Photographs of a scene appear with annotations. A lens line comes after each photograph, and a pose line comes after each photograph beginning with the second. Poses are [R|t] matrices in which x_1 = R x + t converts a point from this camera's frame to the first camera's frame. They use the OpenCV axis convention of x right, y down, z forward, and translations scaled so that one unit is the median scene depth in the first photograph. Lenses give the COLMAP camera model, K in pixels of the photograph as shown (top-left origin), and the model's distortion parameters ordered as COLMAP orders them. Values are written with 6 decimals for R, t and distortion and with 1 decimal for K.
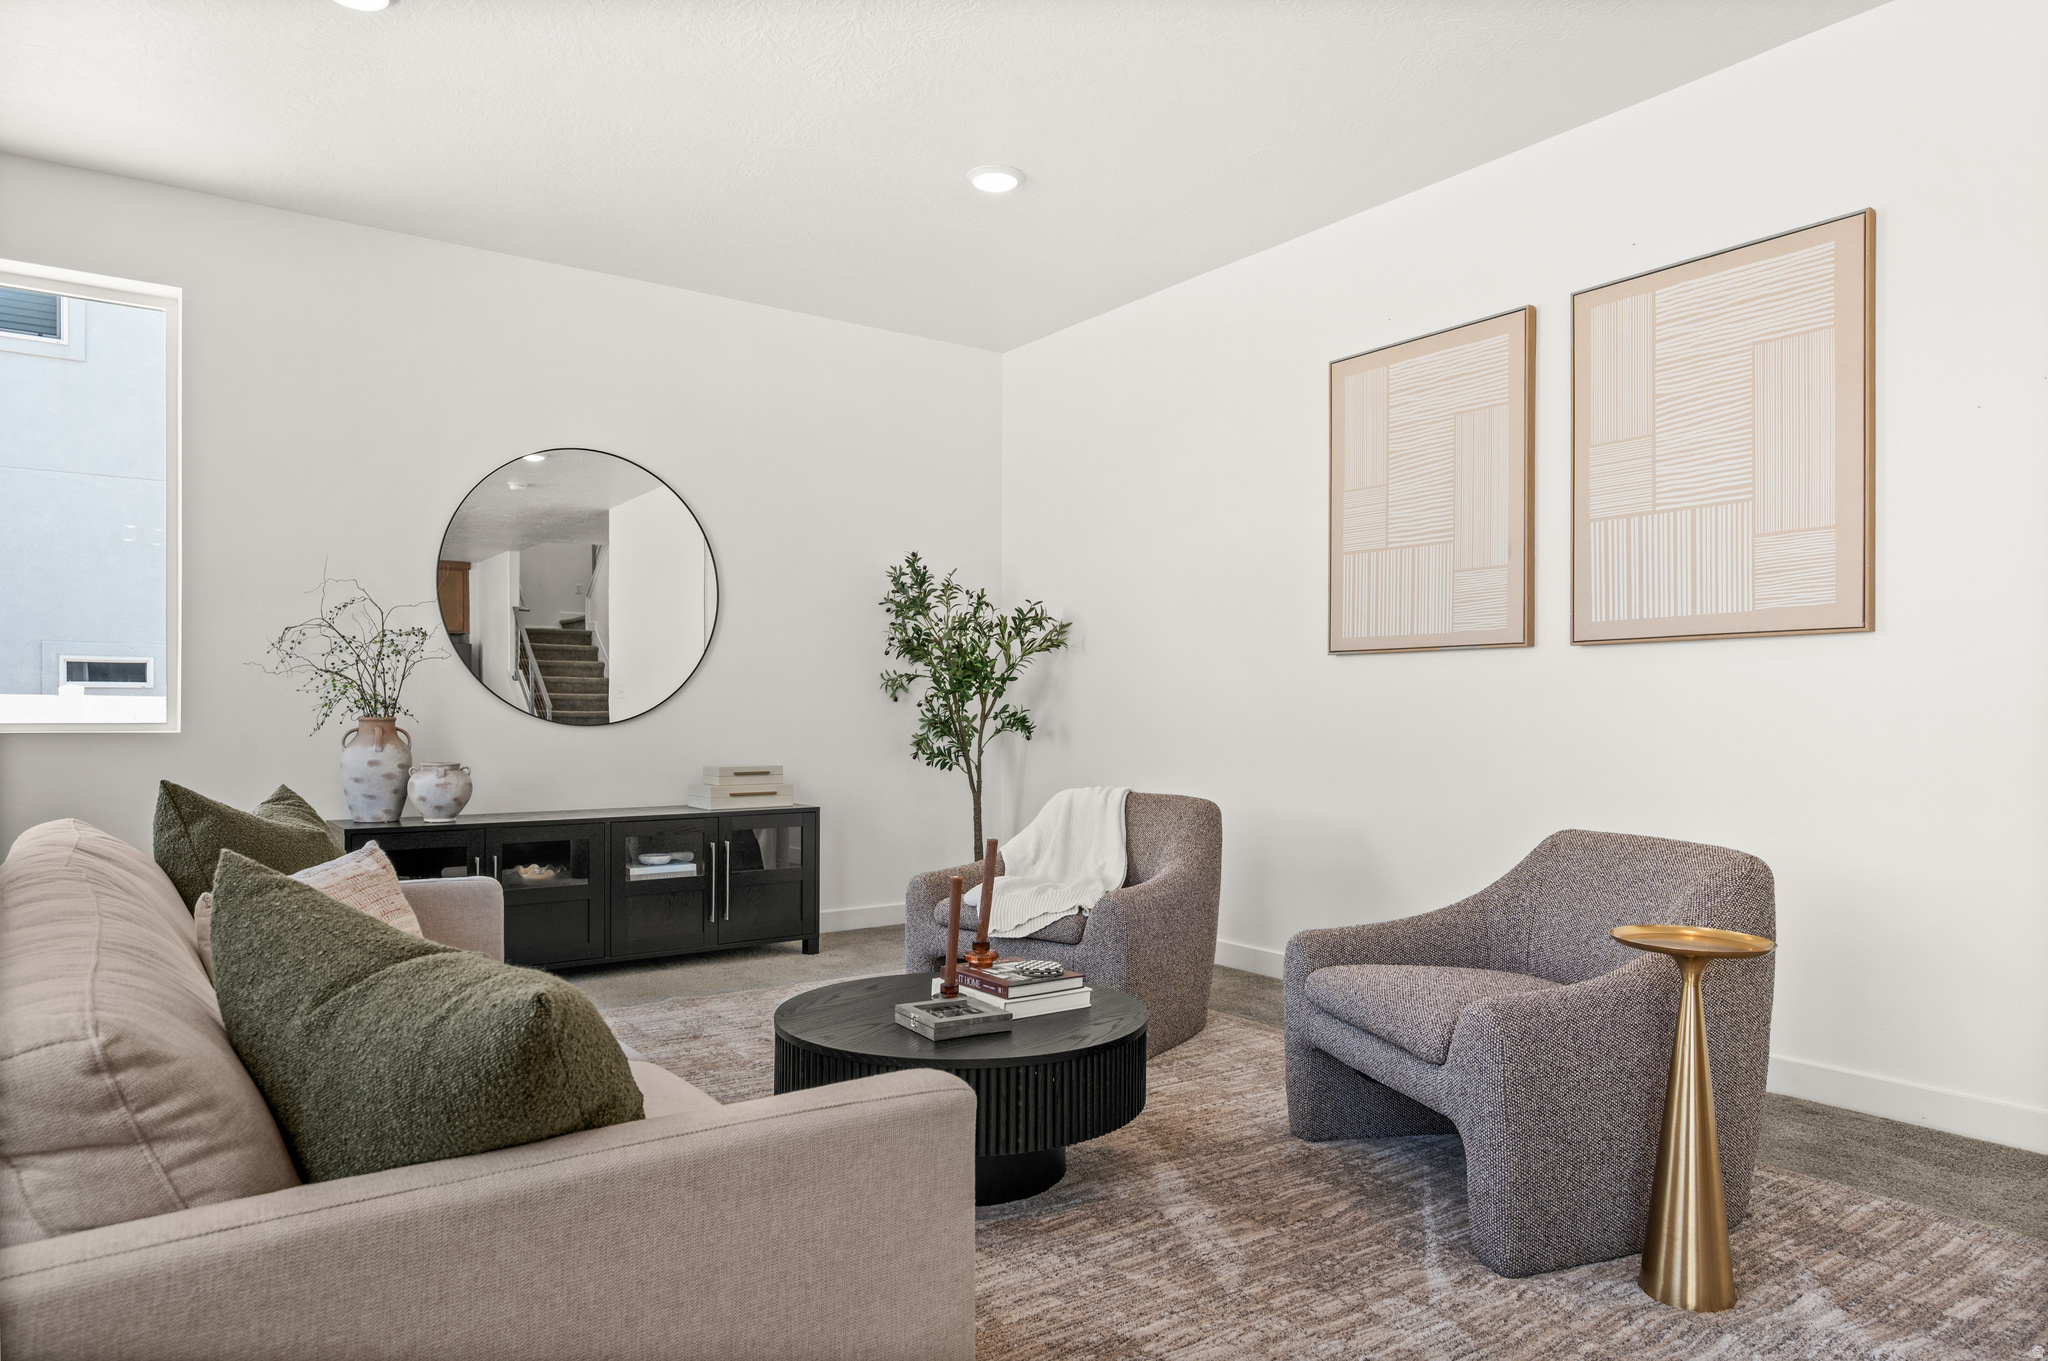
lens RADIAL K [[1260.4, 0, 1031.0], [0, 1260.4, 698.7], [0, 0, 1]] dist [-0.001586, 0.002651]
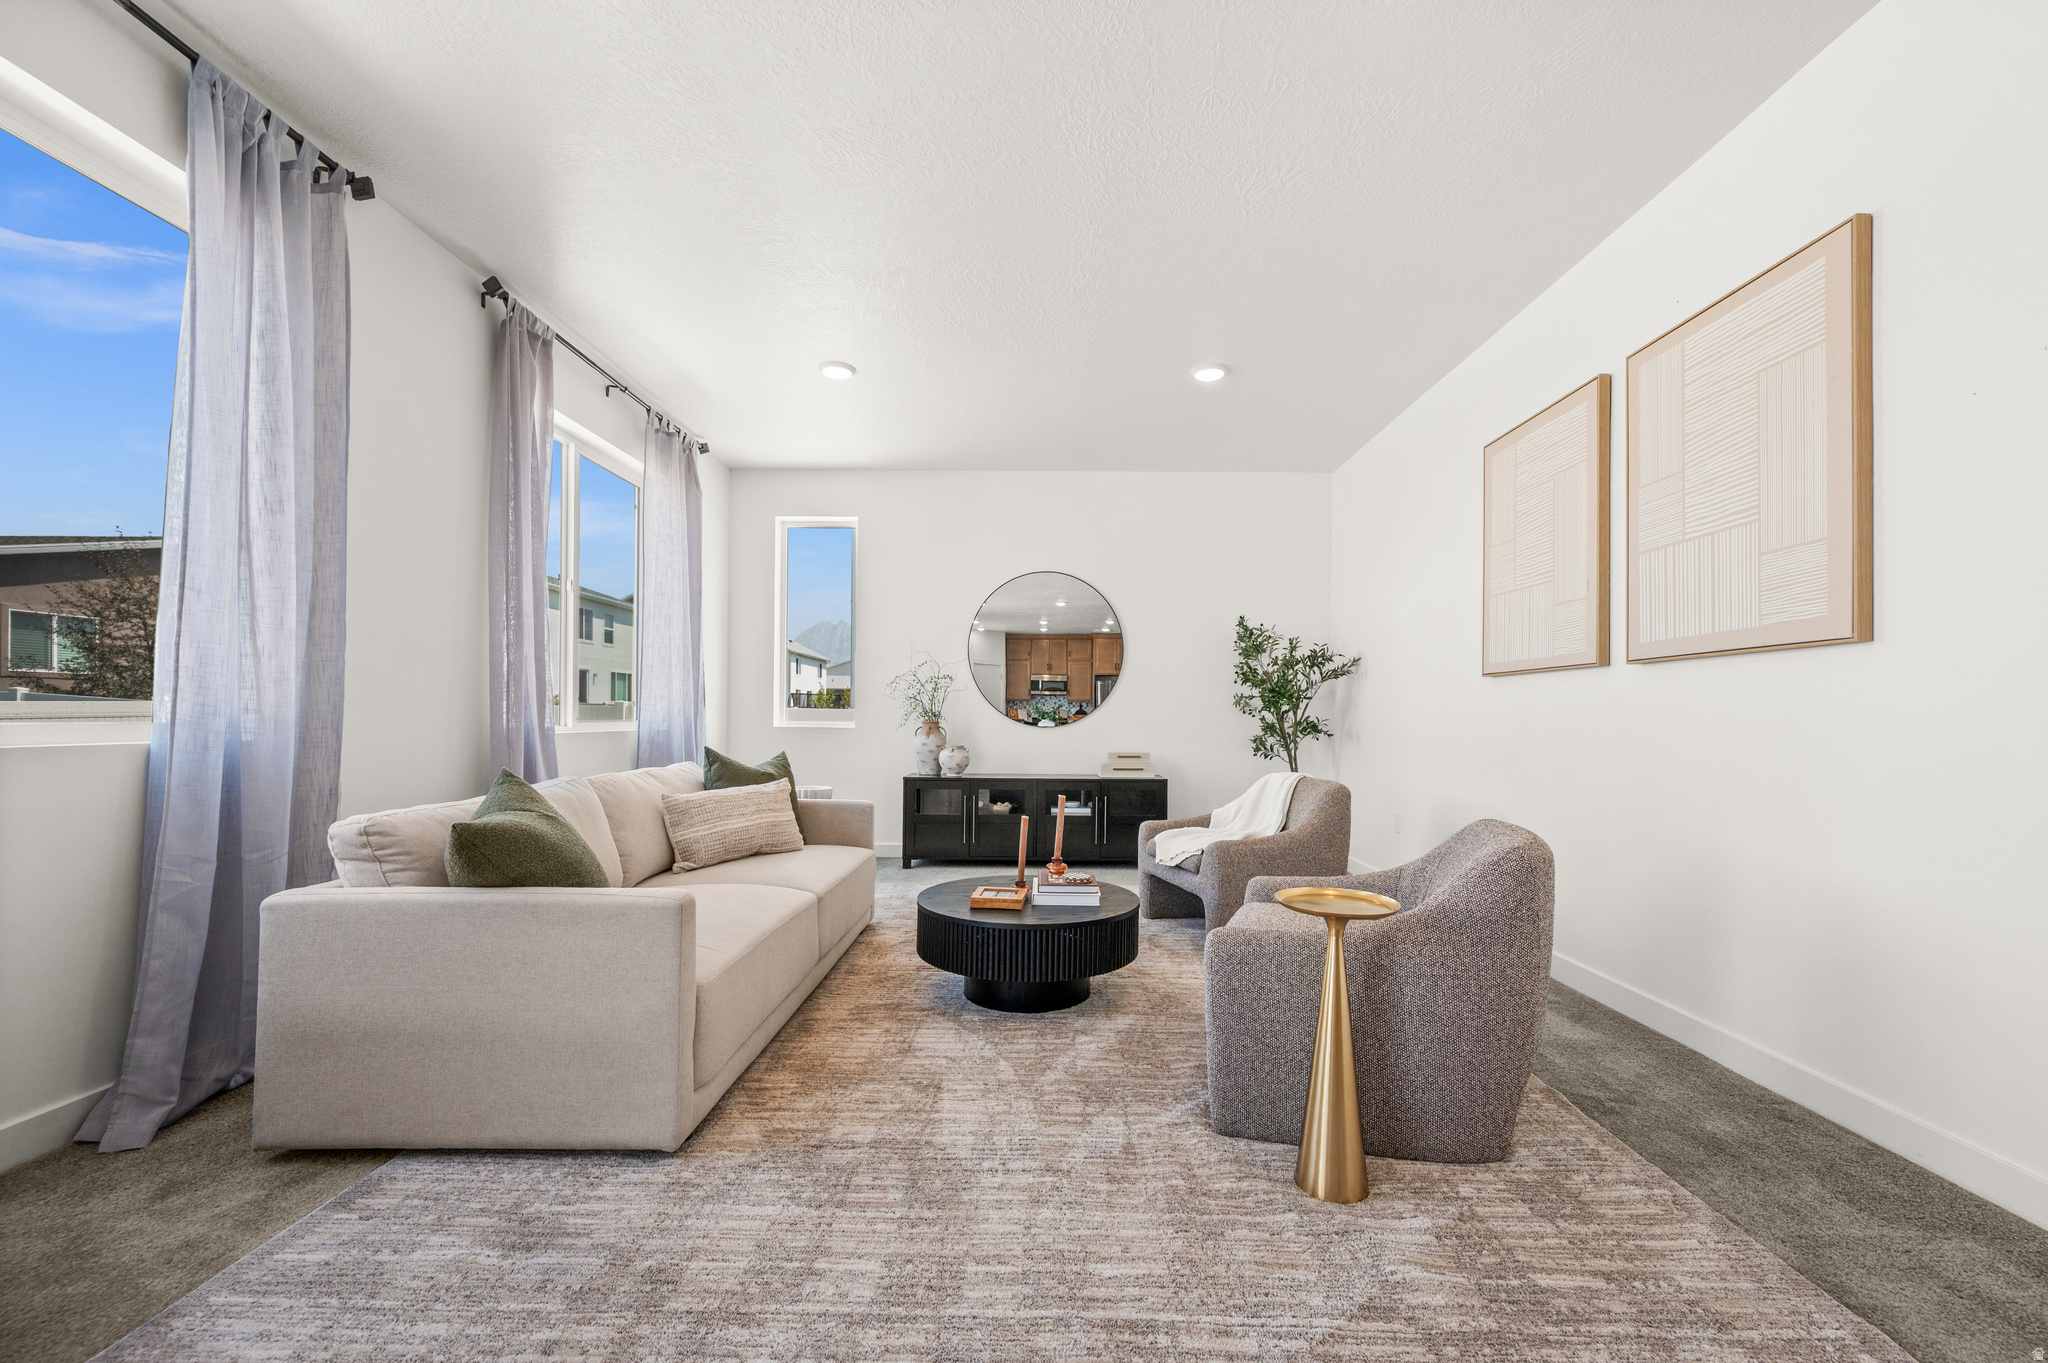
lens RADIAL K [[809.3, 0, 1046.1], [0, 809.3, 697.1], [0, 0, 1]] dist [-0.002492, 0.000106]
pose [[0.810583, -0.011474, -0.585512, 0.438201], [0.000331, 0.999817, -0.019135, 0.001600], [0.585624, 0.015317, 0.810438, 0.101028]]
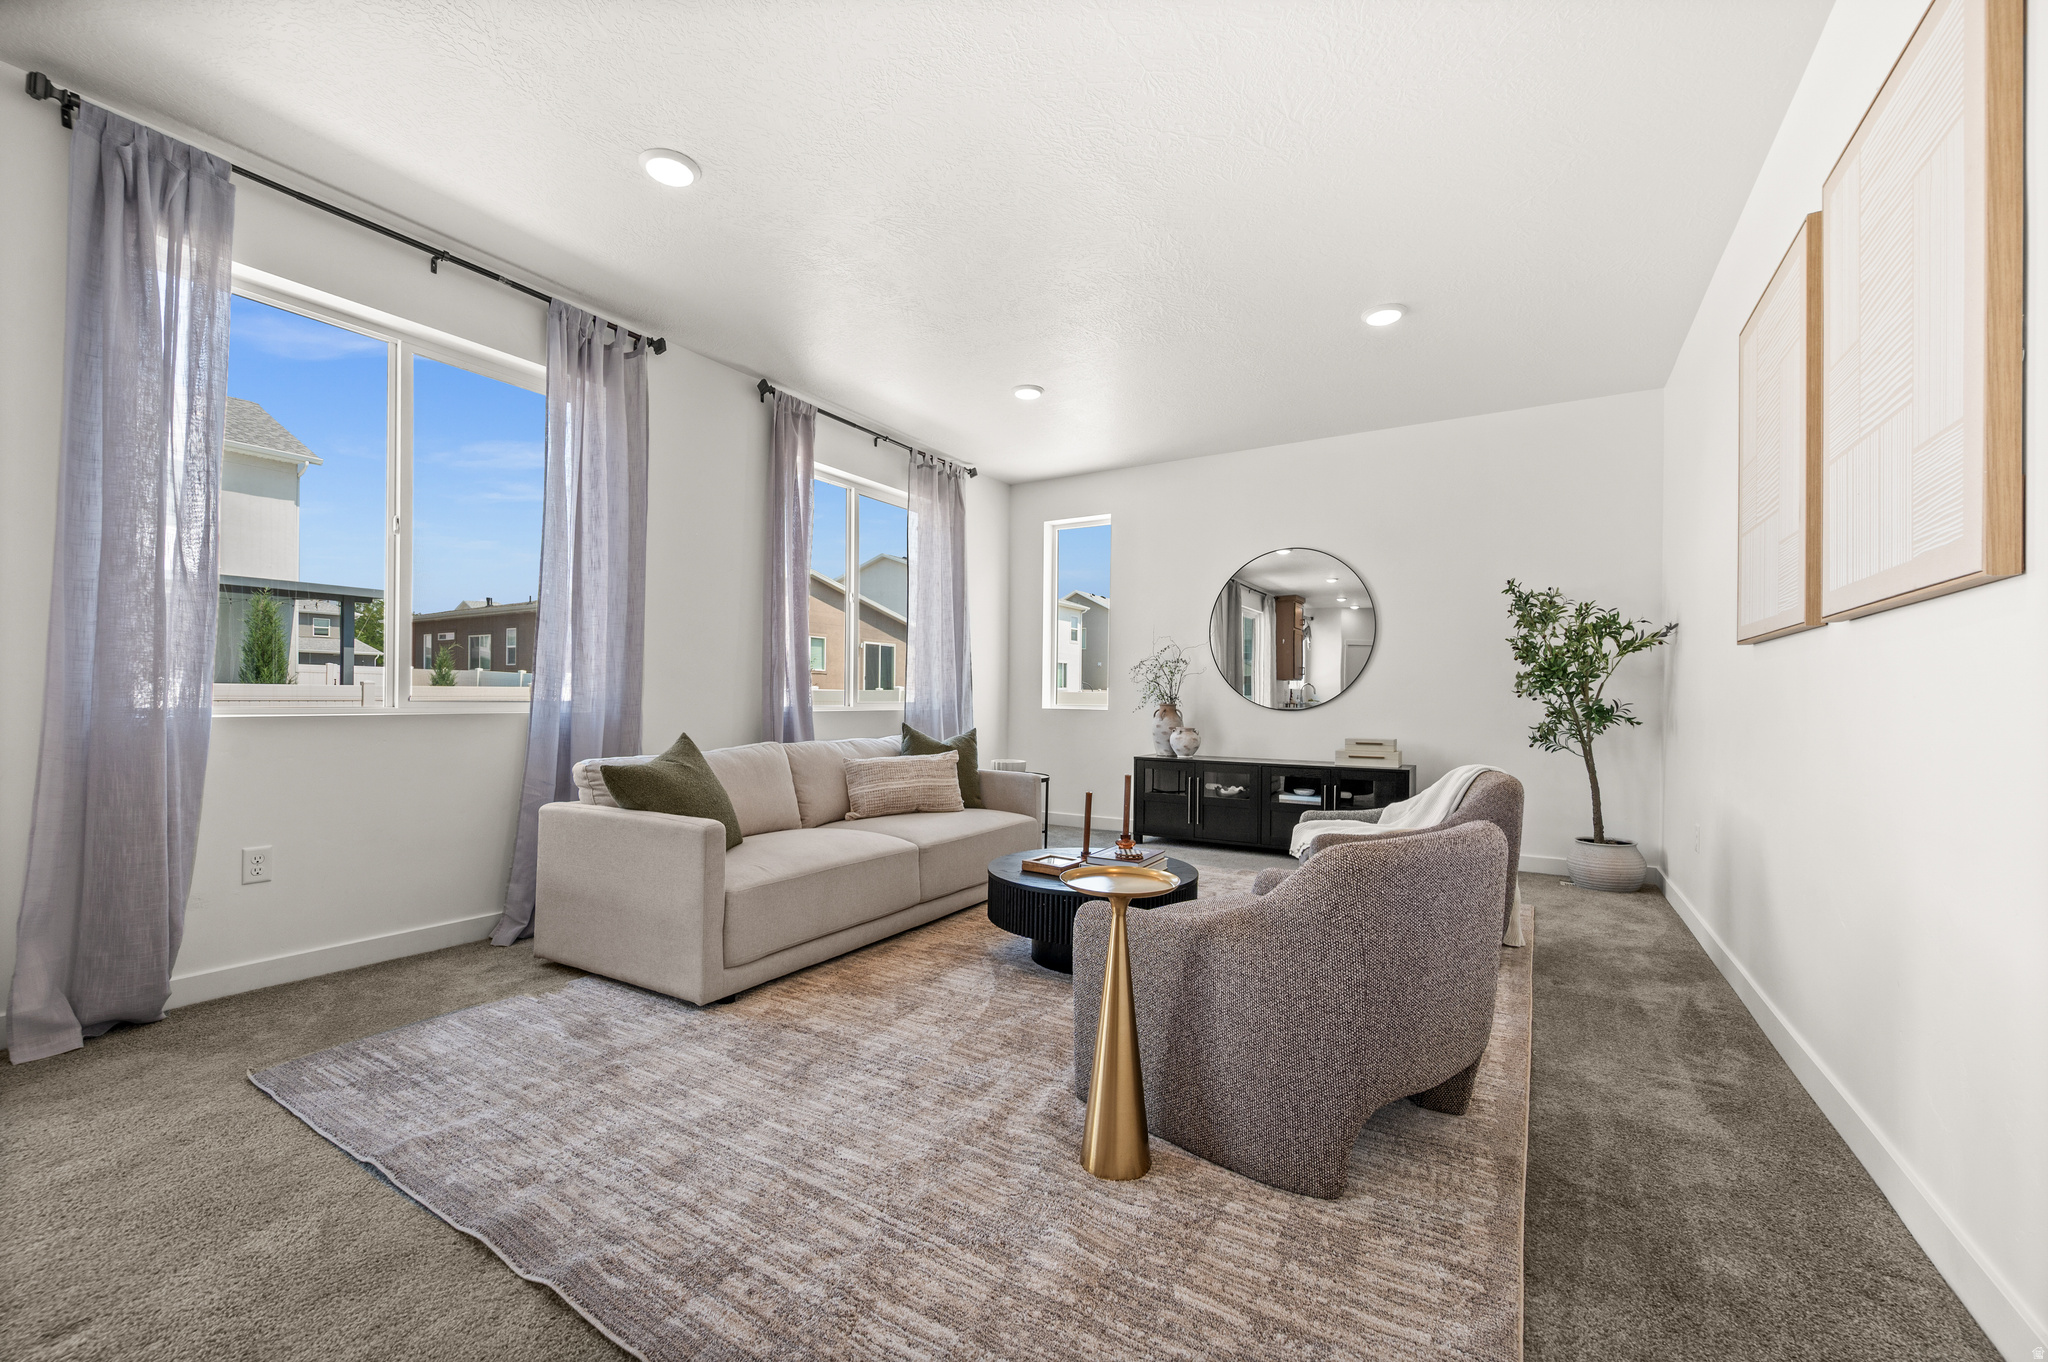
lens RADIAL K [[809.3, 0, 1041.6], [0, 809.3, 679.8], [0, 0, 1]] dist [-0.002492, 0.000106]
pose [[0.405863, -0.020562, -0.913703, 0.707272], [0.000663, 0.999753, -0.022204, 0.005423], [0.913934, 0.008406, 0.405777, 0.344905]]
